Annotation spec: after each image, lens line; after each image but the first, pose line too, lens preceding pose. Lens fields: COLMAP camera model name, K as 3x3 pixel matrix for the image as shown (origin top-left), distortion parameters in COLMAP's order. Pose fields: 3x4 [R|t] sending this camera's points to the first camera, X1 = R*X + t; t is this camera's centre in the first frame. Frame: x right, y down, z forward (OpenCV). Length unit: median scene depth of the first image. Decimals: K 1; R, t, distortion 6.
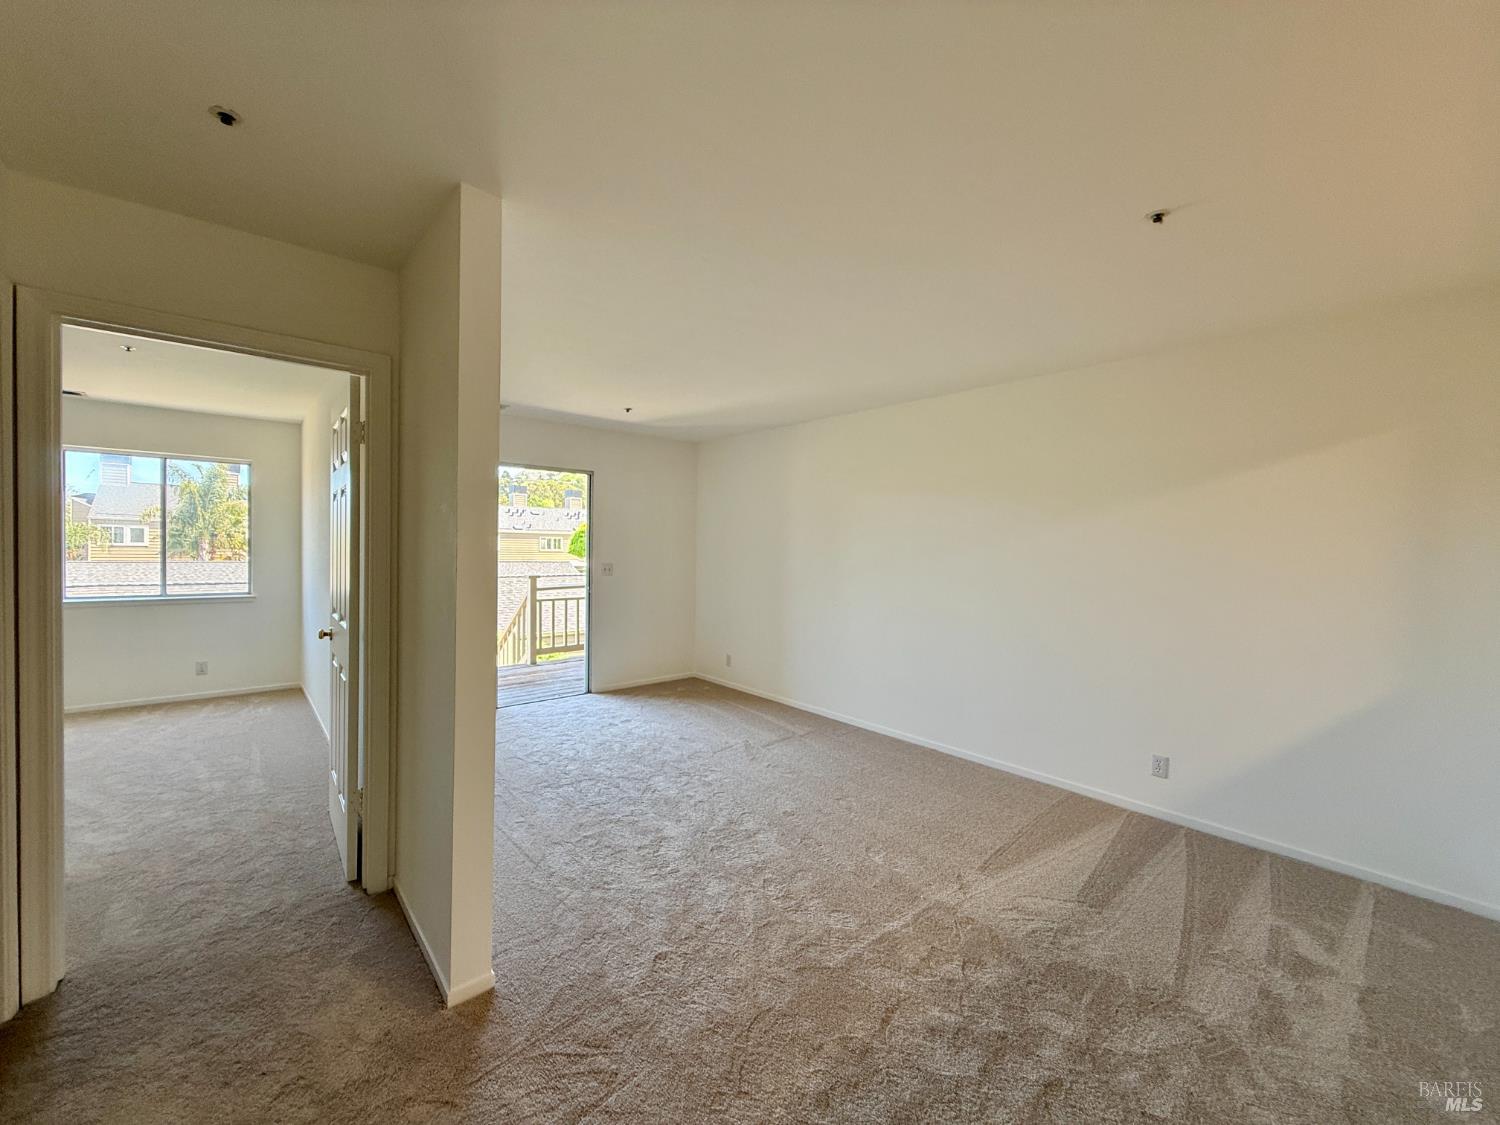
lens RADIAL K [[599.1, 0, 744.8], [0, 599.1, 563.5], [0, 0, 1]] dist [-0.001045, -0.000342]
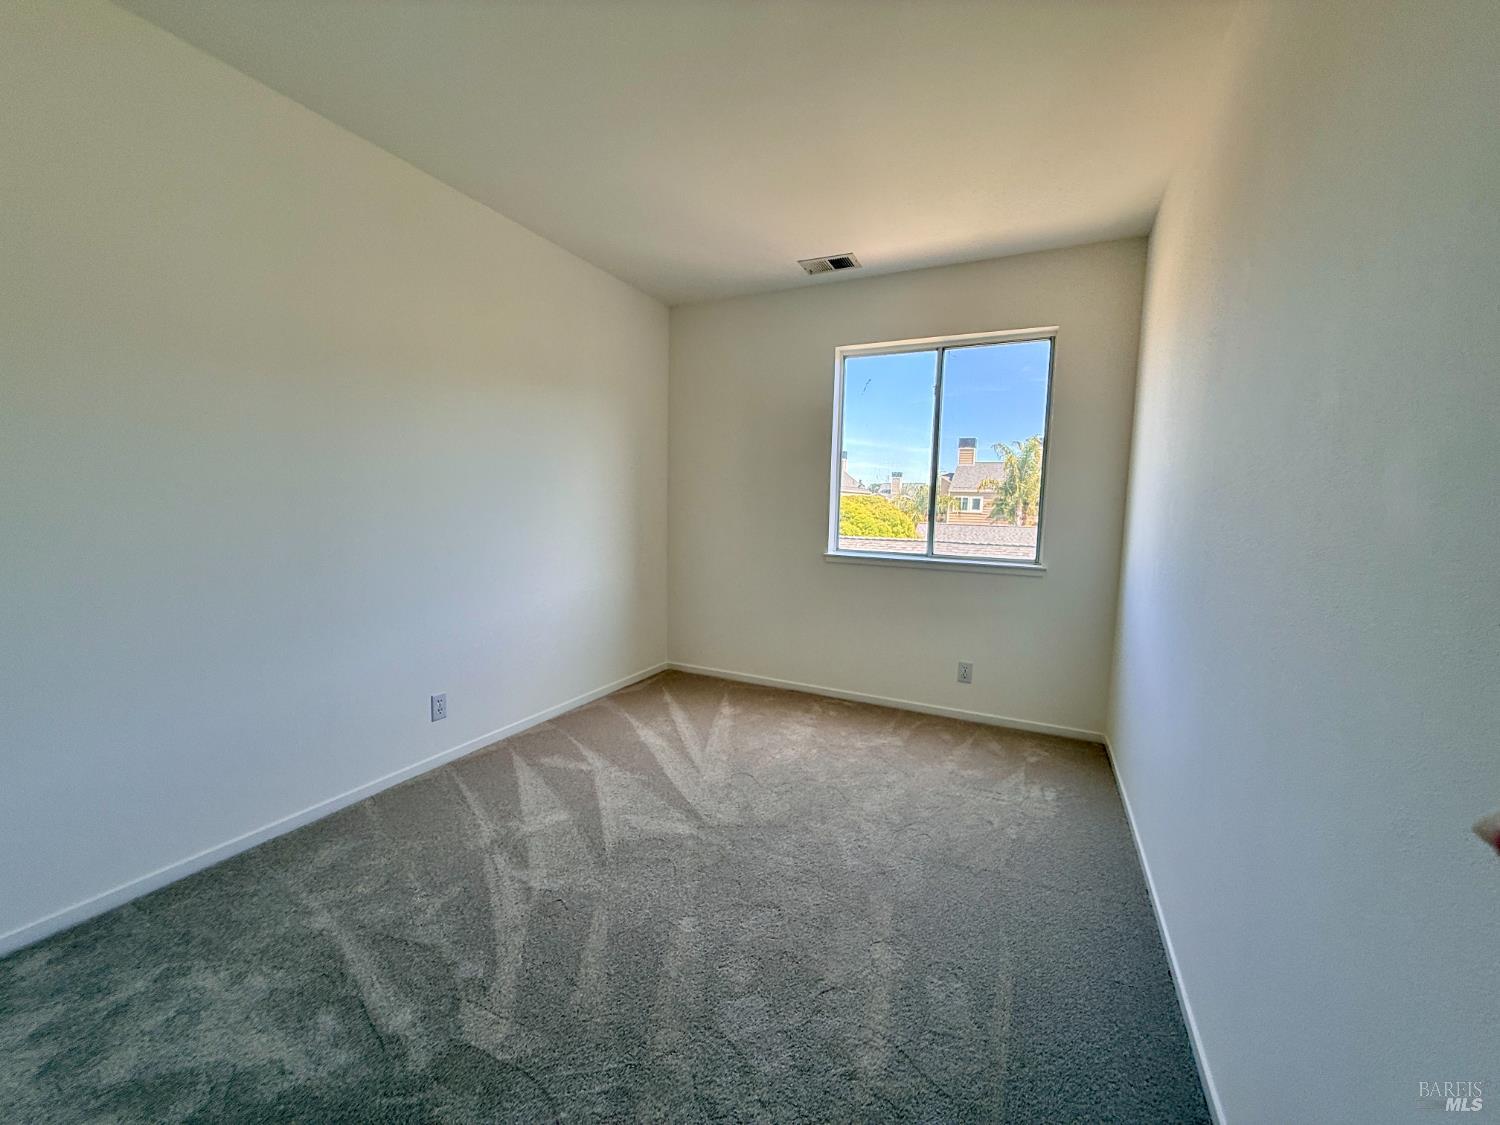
lens RADIAL K [[599.1, 0, 747.5], [0, 599.1, 569.4], [0, 0, 1]] dist [-0.001045, -0.000342]
pose [[0.398744, 0.093328, -0.912301, -0.431242], [-0.039162, 0.995634, 0.084736, 0.019528], [0.916226, 0.001940, 0.400658, 0.536280]]
